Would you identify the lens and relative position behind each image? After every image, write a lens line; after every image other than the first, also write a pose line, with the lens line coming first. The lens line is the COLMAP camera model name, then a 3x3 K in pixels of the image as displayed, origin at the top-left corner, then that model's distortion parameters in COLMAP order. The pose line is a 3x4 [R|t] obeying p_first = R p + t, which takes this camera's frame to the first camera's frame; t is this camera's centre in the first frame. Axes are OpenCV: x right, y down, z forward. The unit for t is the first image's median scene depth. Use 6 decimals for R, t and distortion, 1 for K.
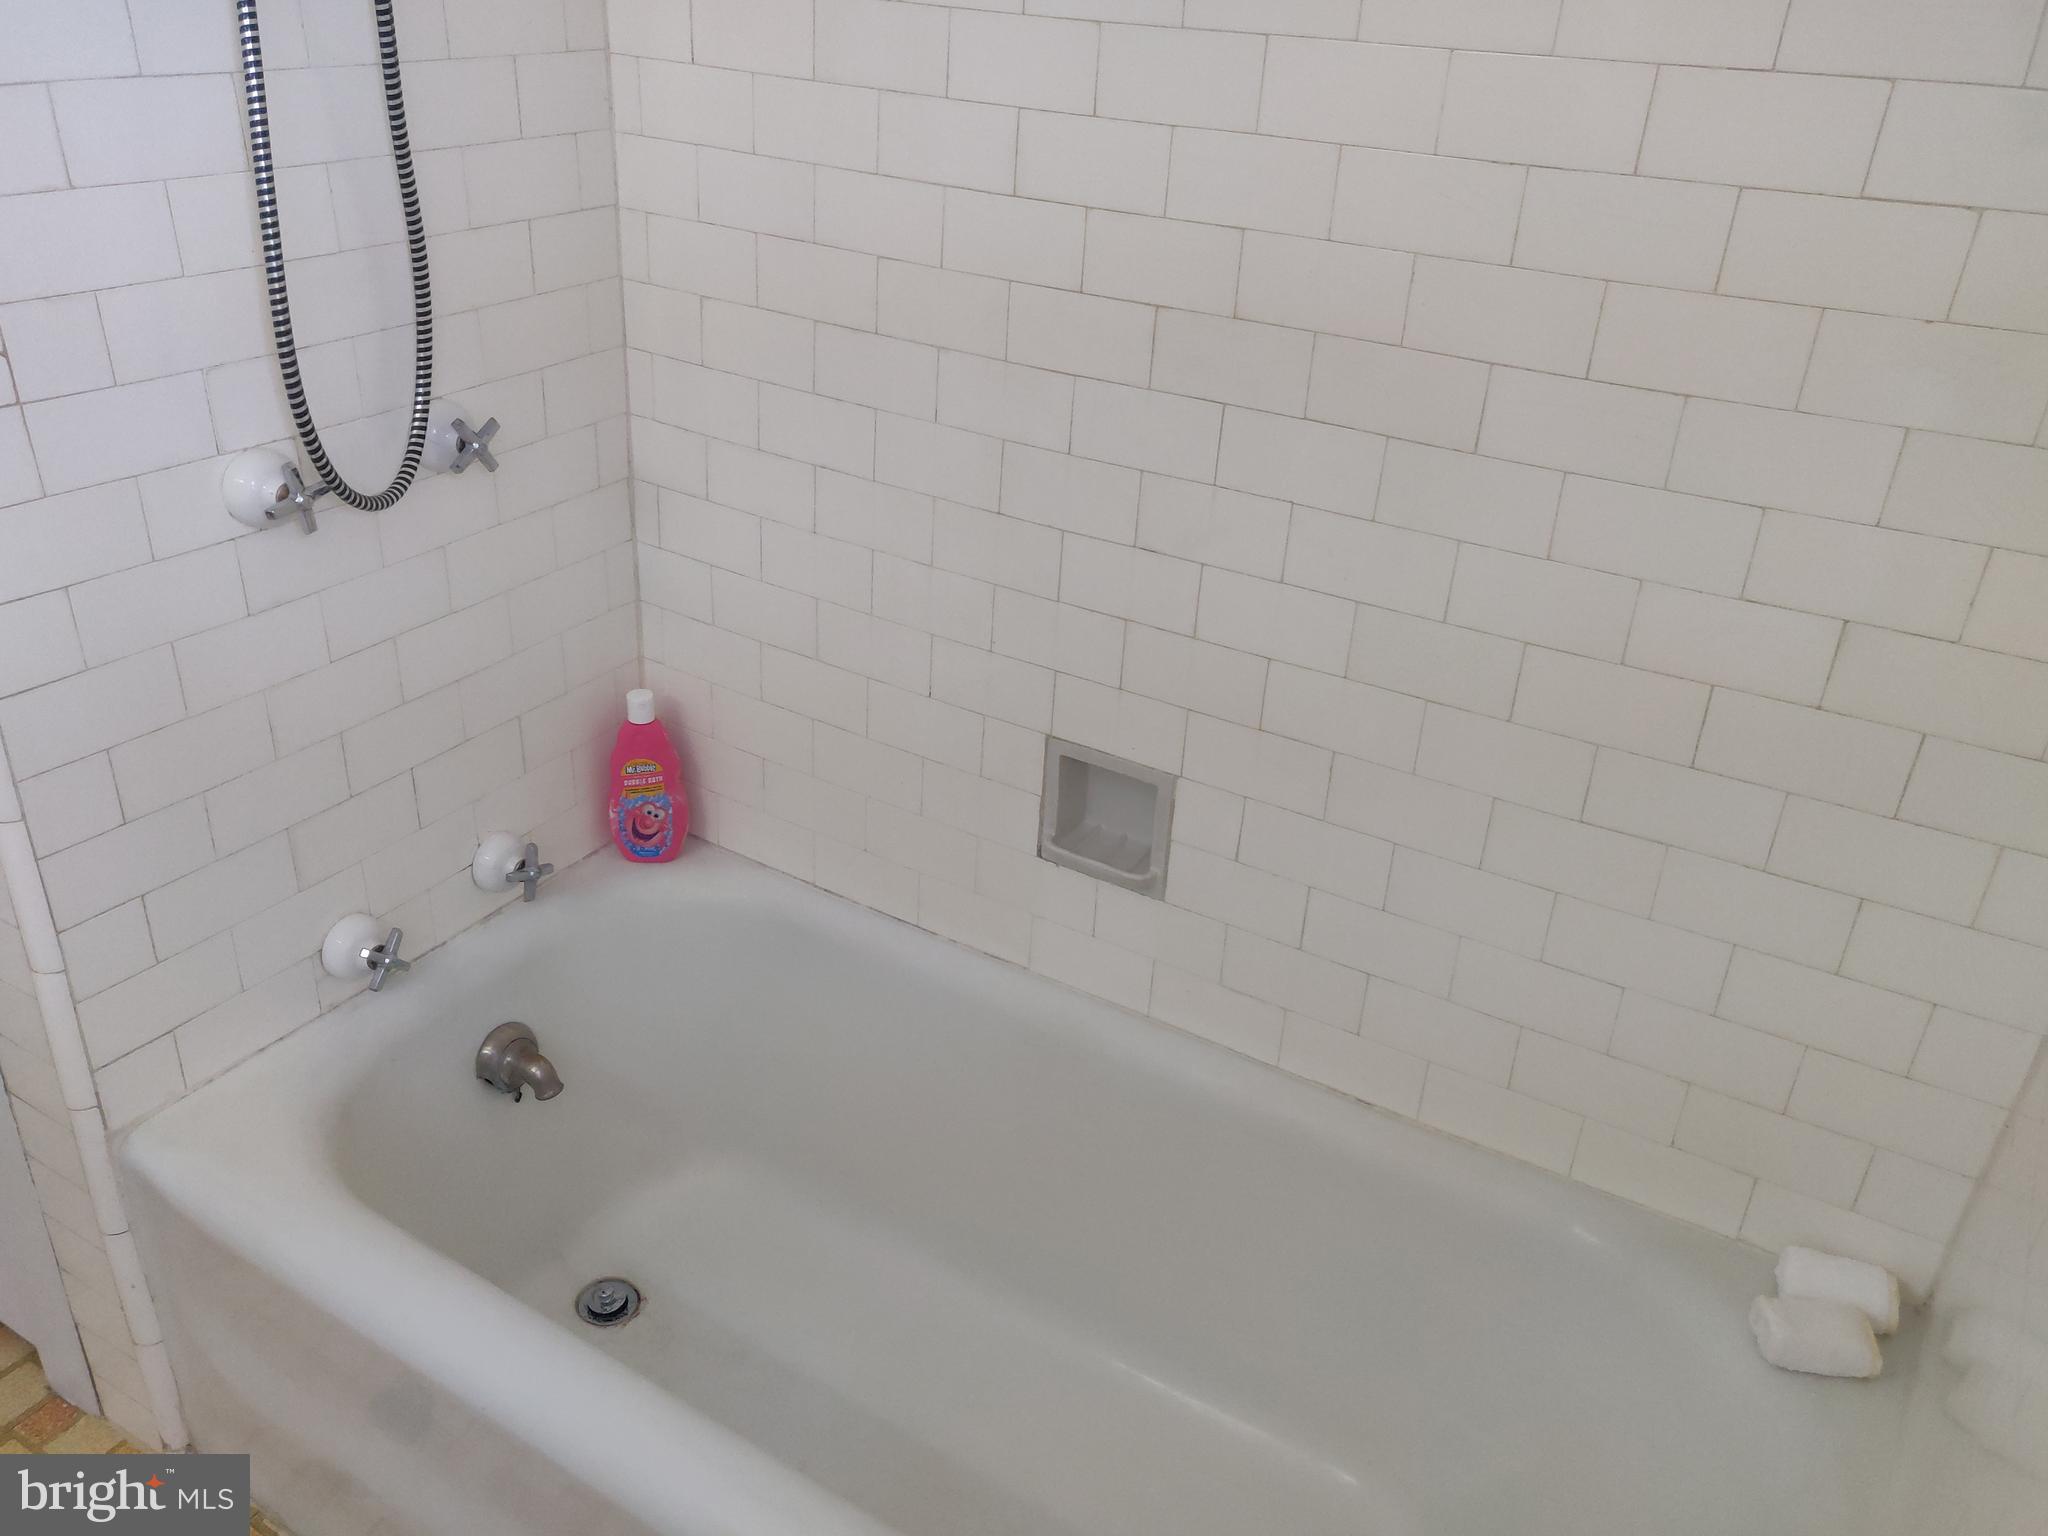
lens RADIAL K [[1610.9, 0, 1034.4], [0, 1610.9, 752.2], [0, 0, 1]] dist [-0.051165, 0.118637]
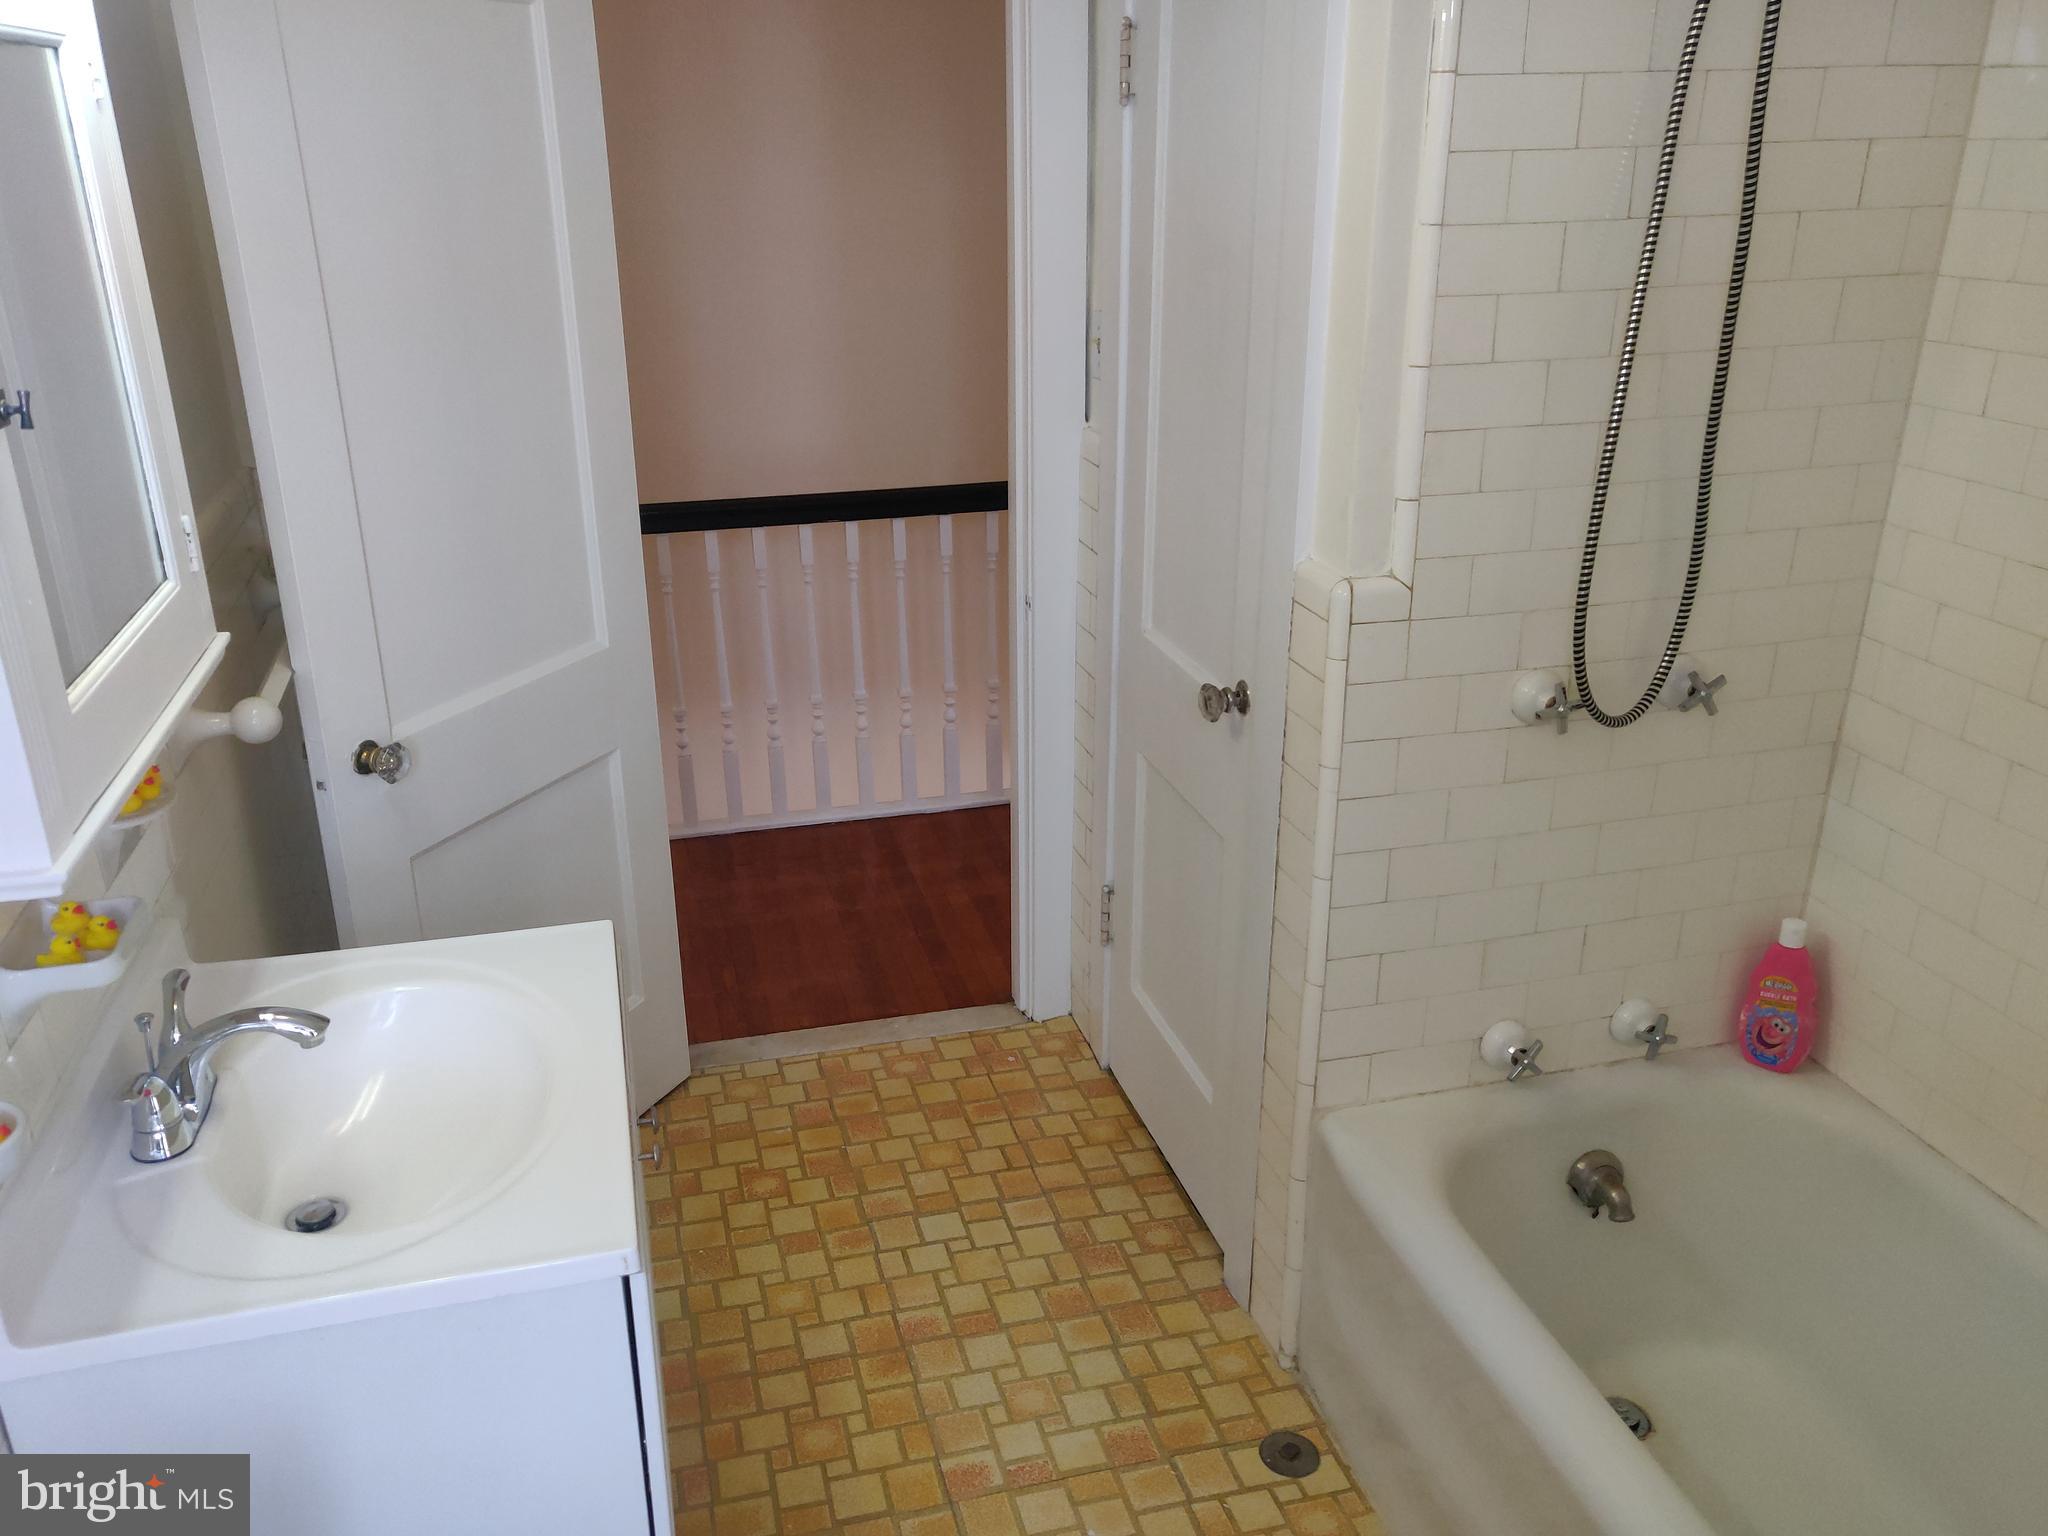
lens RADIAL K [[1574.9, 0, 1008.2], [0, 1574.9, 761.3], [0, 0, 1]] dist [-0.006709, 0.063707]
pose [[0.701349, 0.199239, -0.684407, 0.126674], [-0.288773, 0.957242, -0.017256, 0.040443], [0.651705, 0.209741, 0.728896, -0.253937]]
